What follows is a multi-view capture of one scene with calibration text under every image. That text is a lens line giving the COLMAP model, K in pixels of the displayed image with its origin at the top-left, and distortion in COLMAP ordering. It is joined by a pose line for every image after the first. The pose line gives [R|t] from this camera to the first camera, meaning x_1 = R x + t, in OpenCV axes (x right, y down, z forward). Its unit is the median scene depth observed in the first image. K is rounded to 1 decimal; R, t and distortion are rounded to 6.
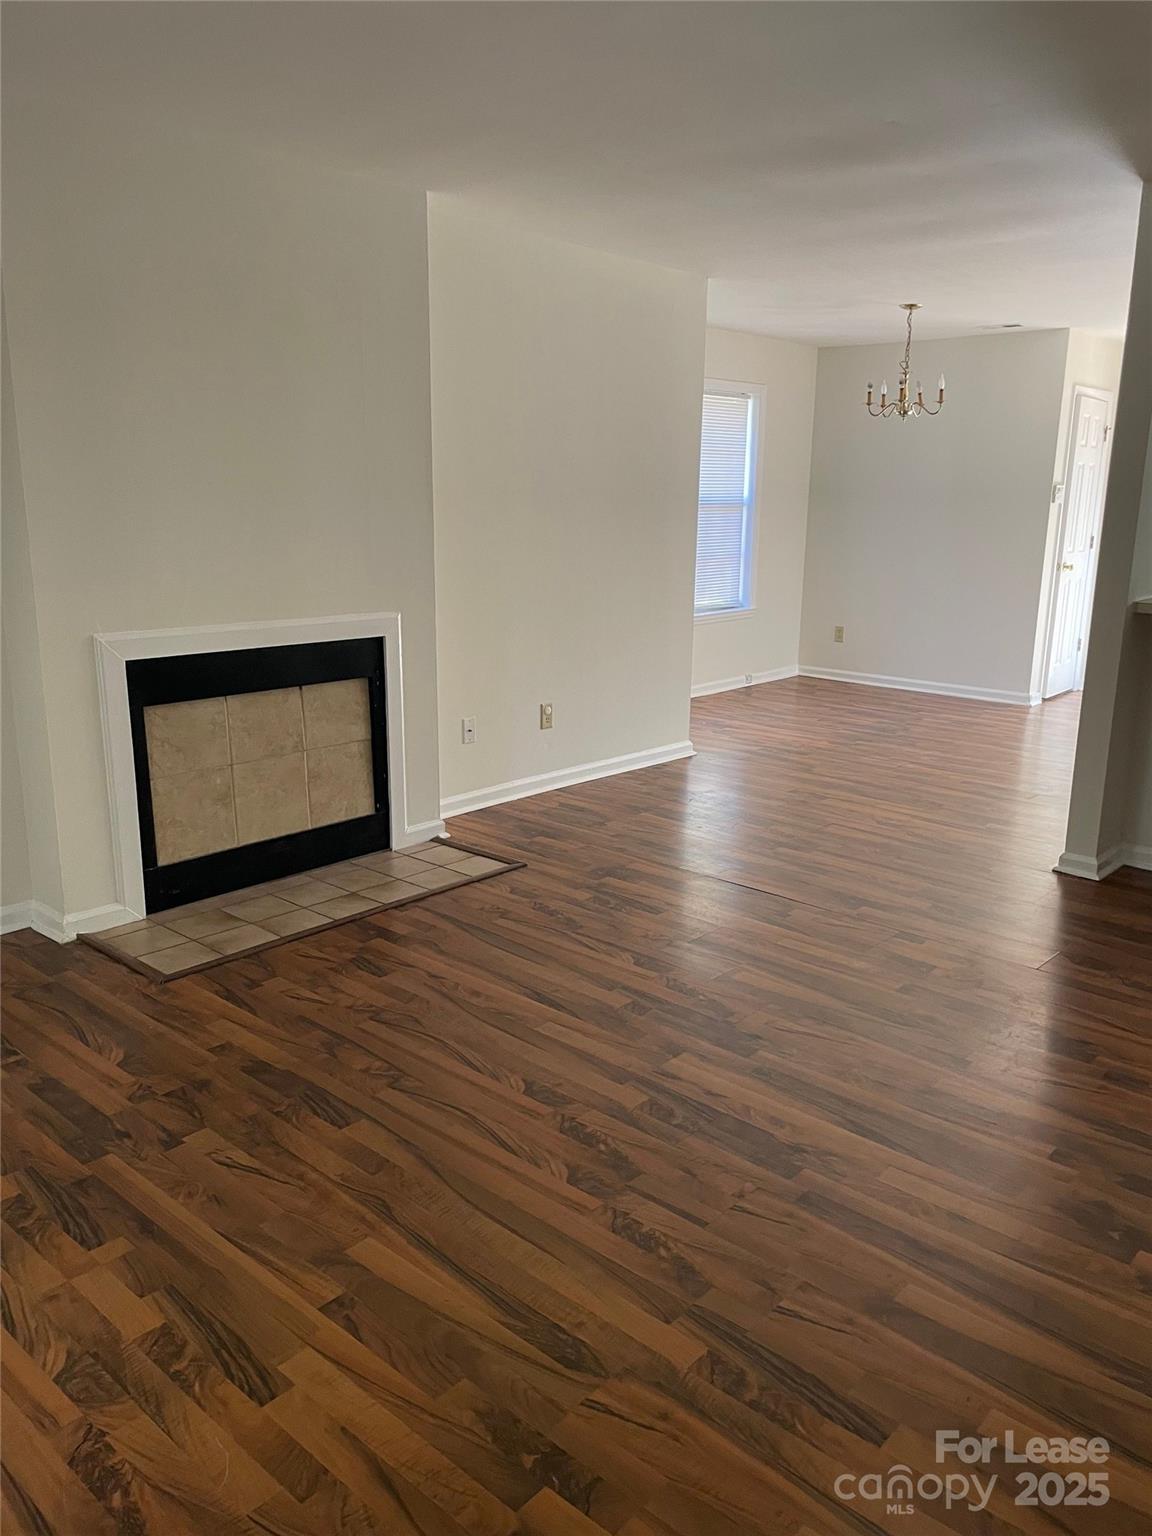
lens RADIAL K [[1158.5, 0, 577.8], [0, 1158.5, 769.9], [0, 0, 1]] dist [-0.002425, -0.002177]
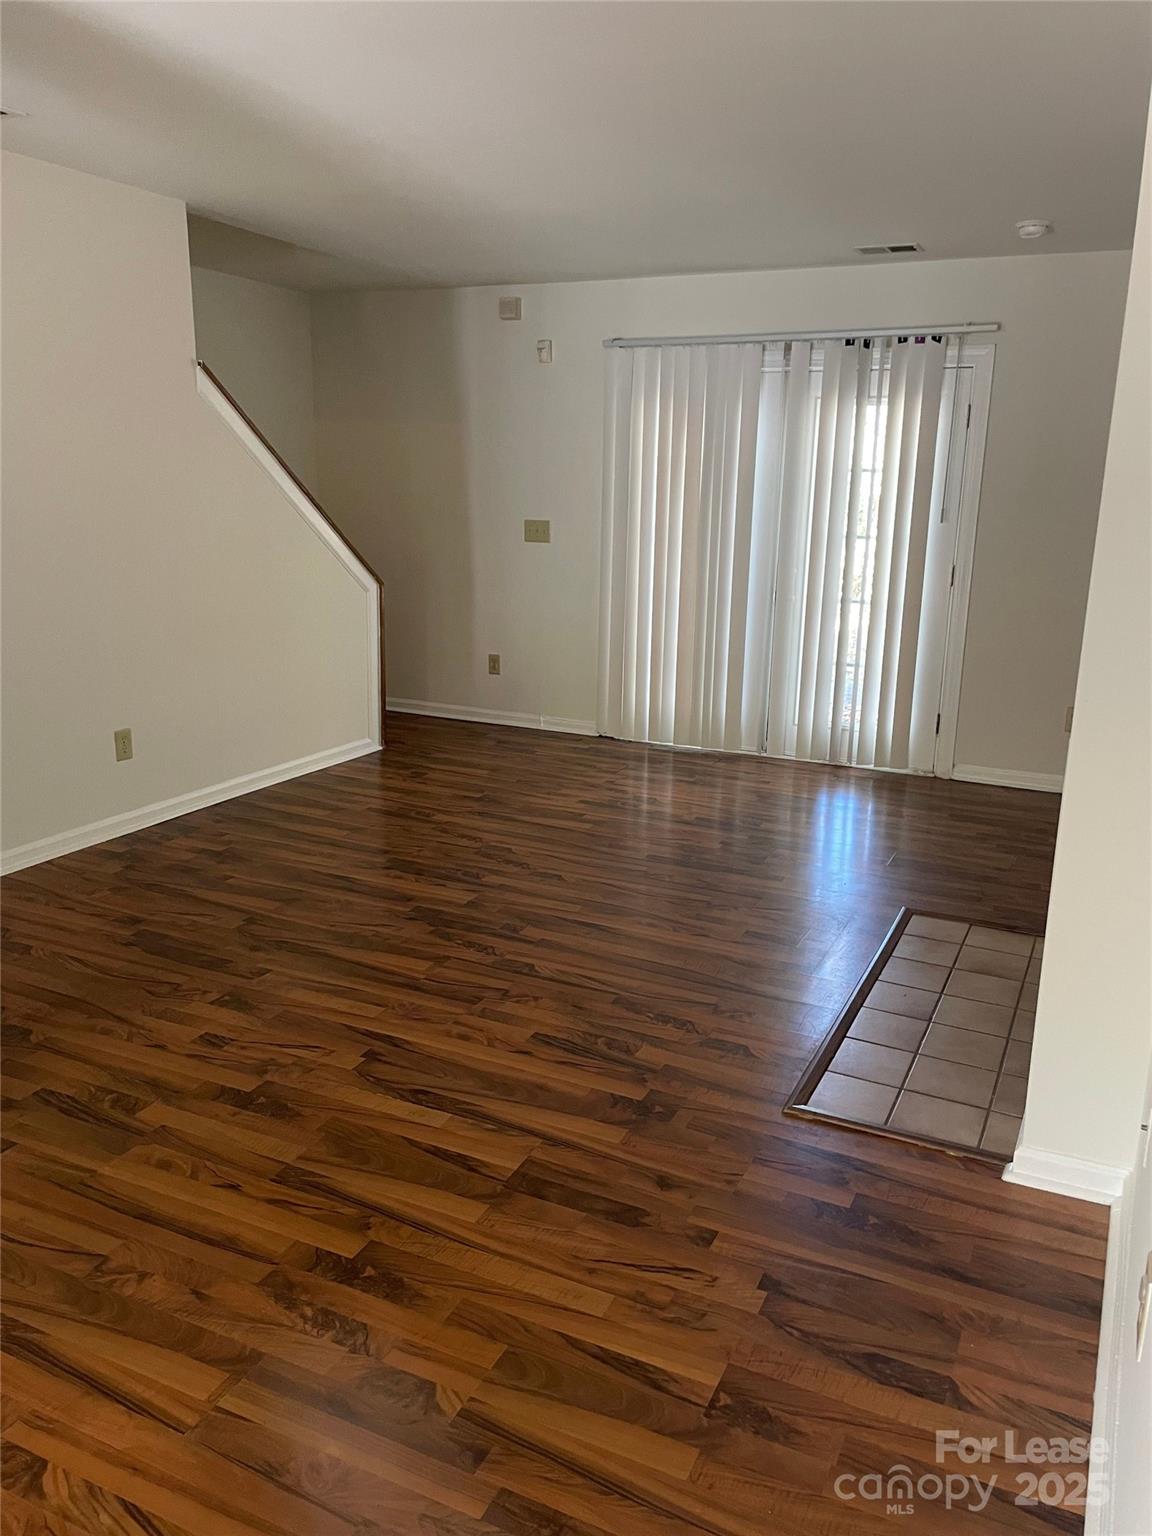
lens RADIAL K [[1158.5, 0, 578.6], [0, 1158.5, 769.6], [0, 0, 1]] dist [-0.002425, -0.002177]
pose [[-0.959423, 0.030263, -0.280342, 0.374795], [-0.103520, 0.886994, 0.450028, -0.566726], [0.262281, 0.460788, -0.847870, 2.342224]]
